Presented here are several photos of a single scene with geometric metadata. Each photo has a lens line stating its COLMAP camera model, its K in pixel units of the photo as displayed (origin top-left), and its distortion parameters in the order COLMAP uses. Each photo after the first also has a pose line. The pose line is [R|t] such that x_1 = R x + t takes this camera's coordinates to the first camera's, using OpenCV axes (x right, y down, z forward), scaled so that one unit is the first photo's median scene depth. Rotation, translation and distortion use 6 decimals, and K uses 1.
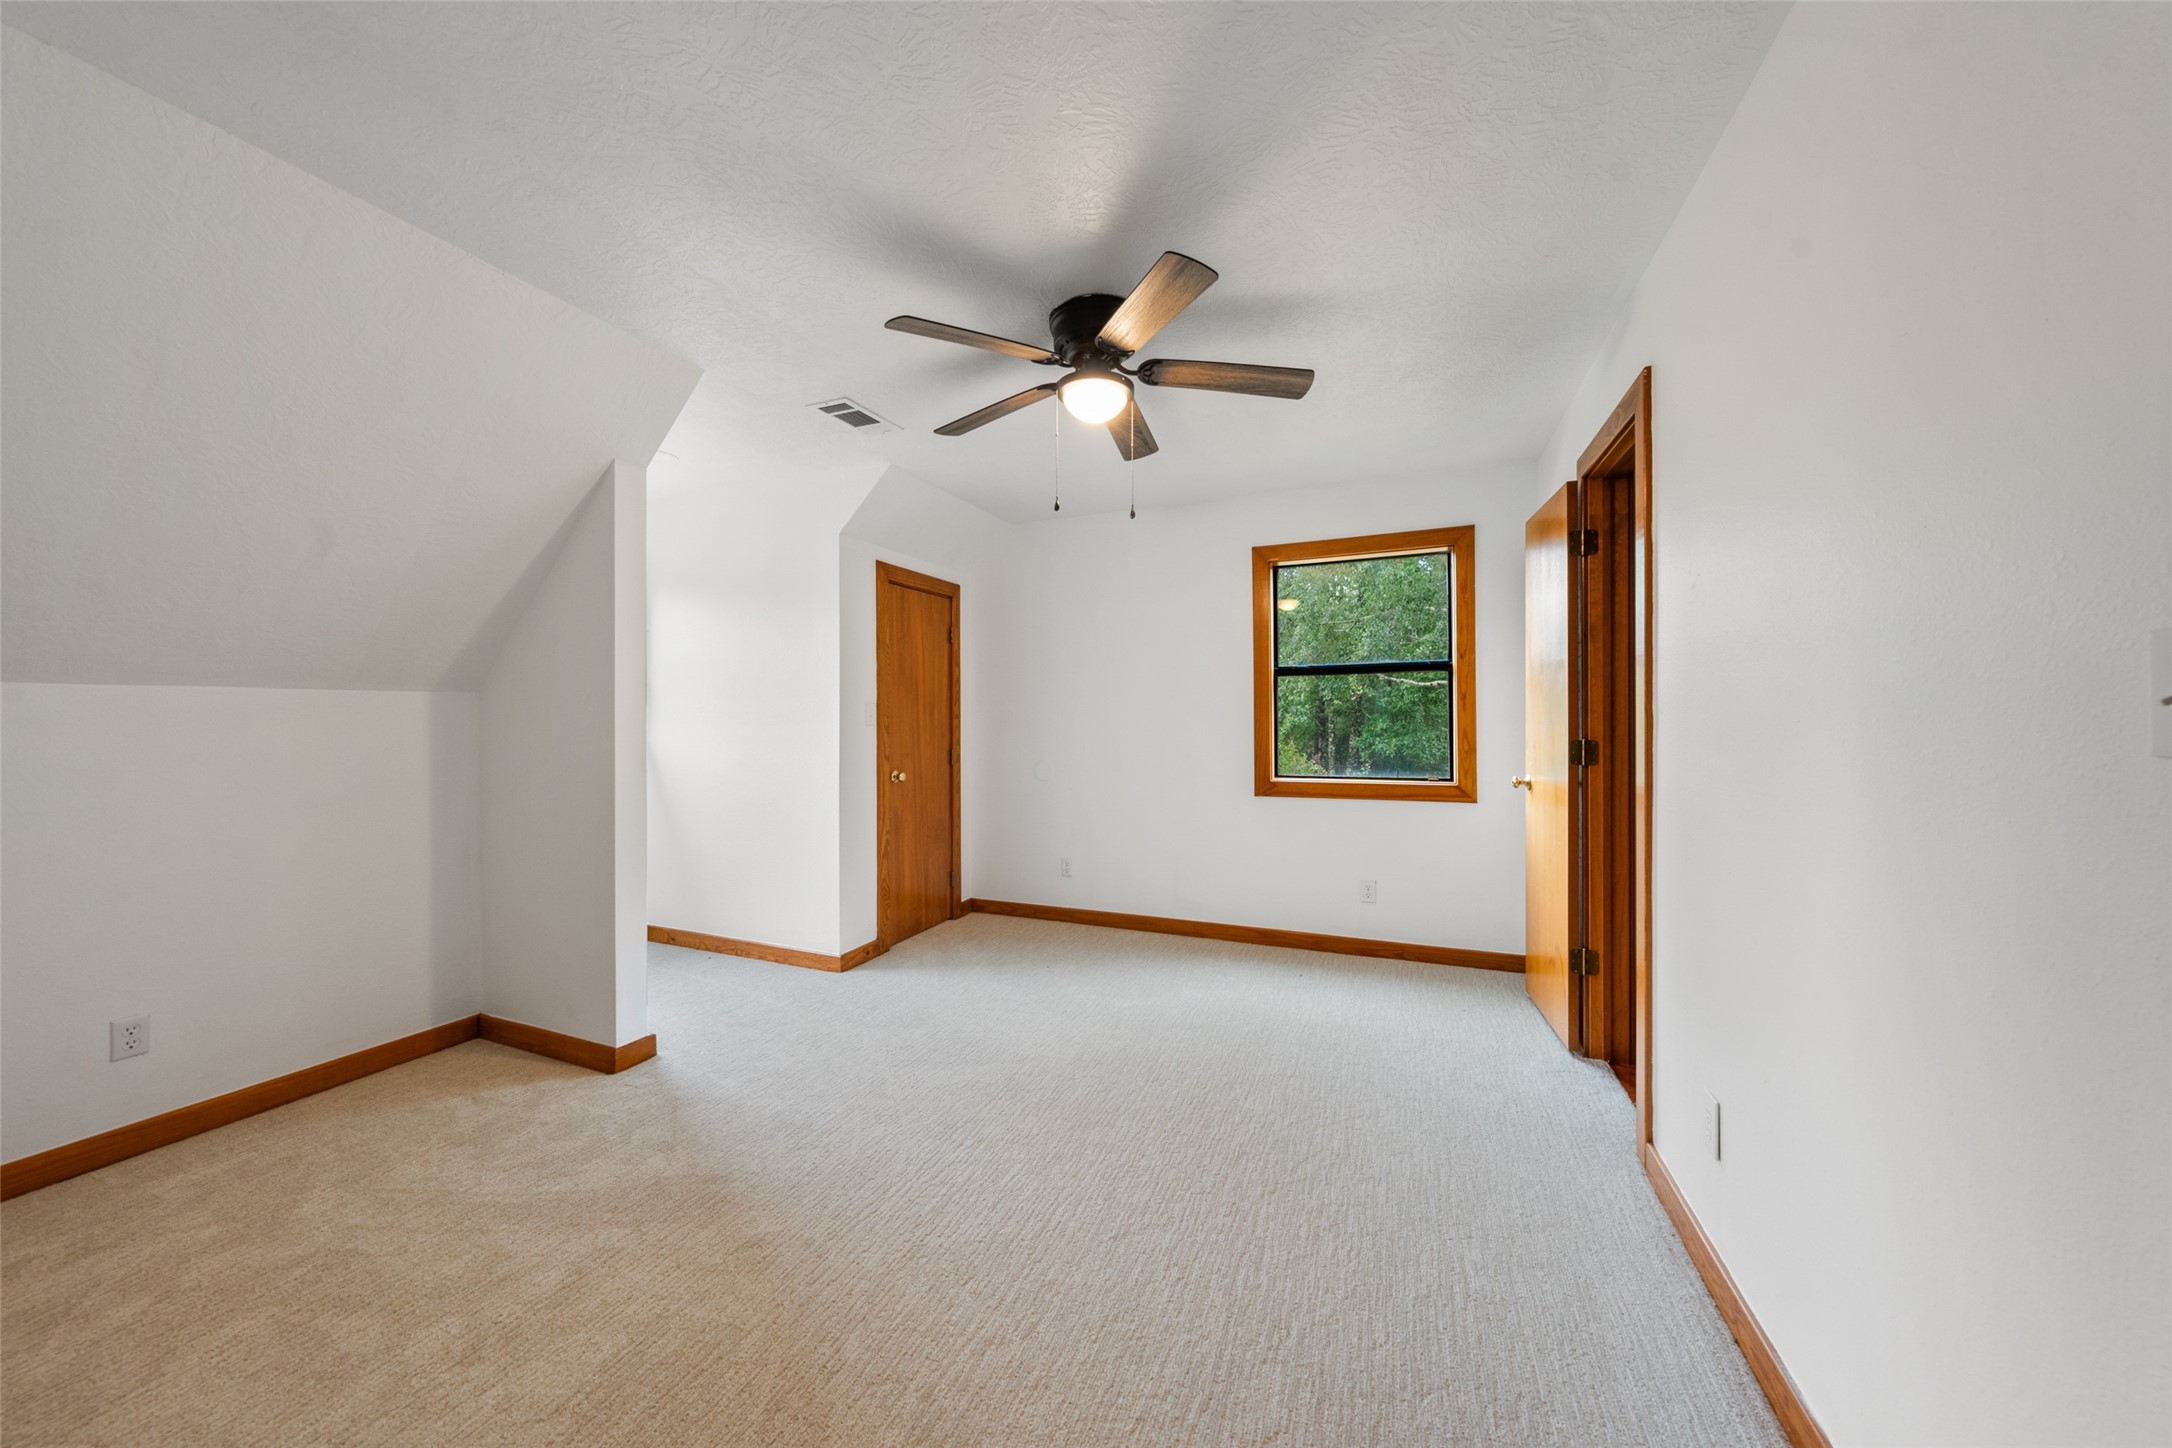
lens RADIAL K [[740.1, 0, 1078.8], [0, 740.1, 713.3], [0, 0, 1]] dist [-0.001923, 0.000006]
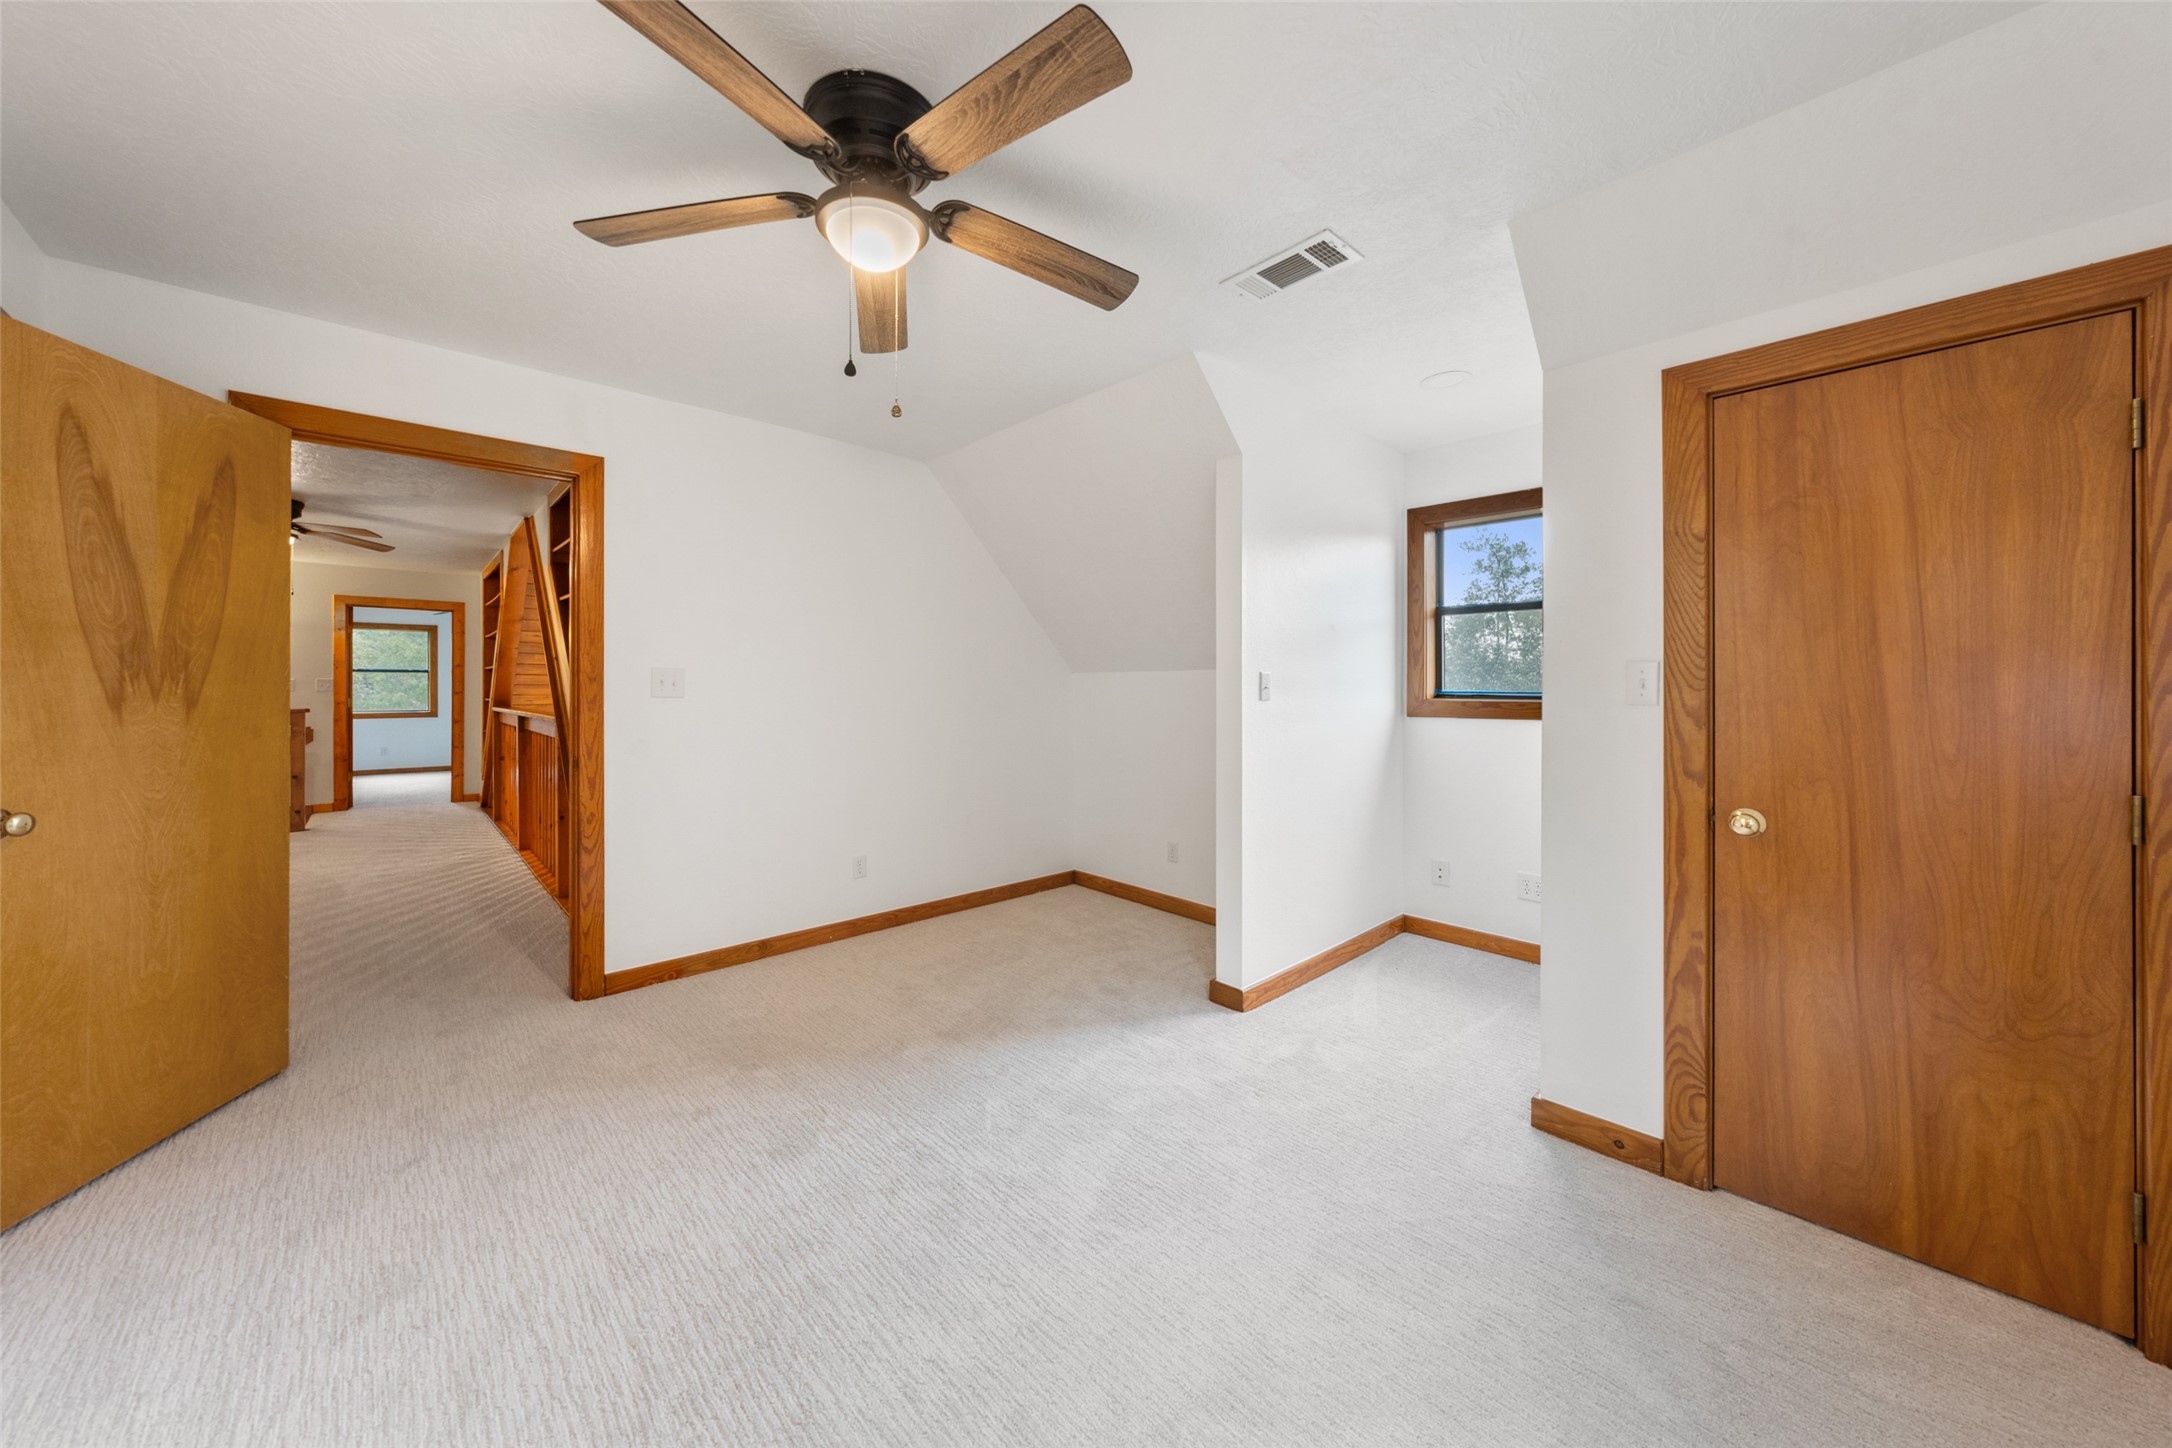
lens RADIAL K [[757.7, 0, 1077.4], [0, 757.7, 685.3], [0, 0, 1]] dist [-0.000252, 0.000018]
pose [[-0.406242, -0.000359, -0.913766, 0.327100], [0.006163, 0.999976, -0.003133, 0.001590], [0.913745, -0.006904, -0.406230, 0.801532]]
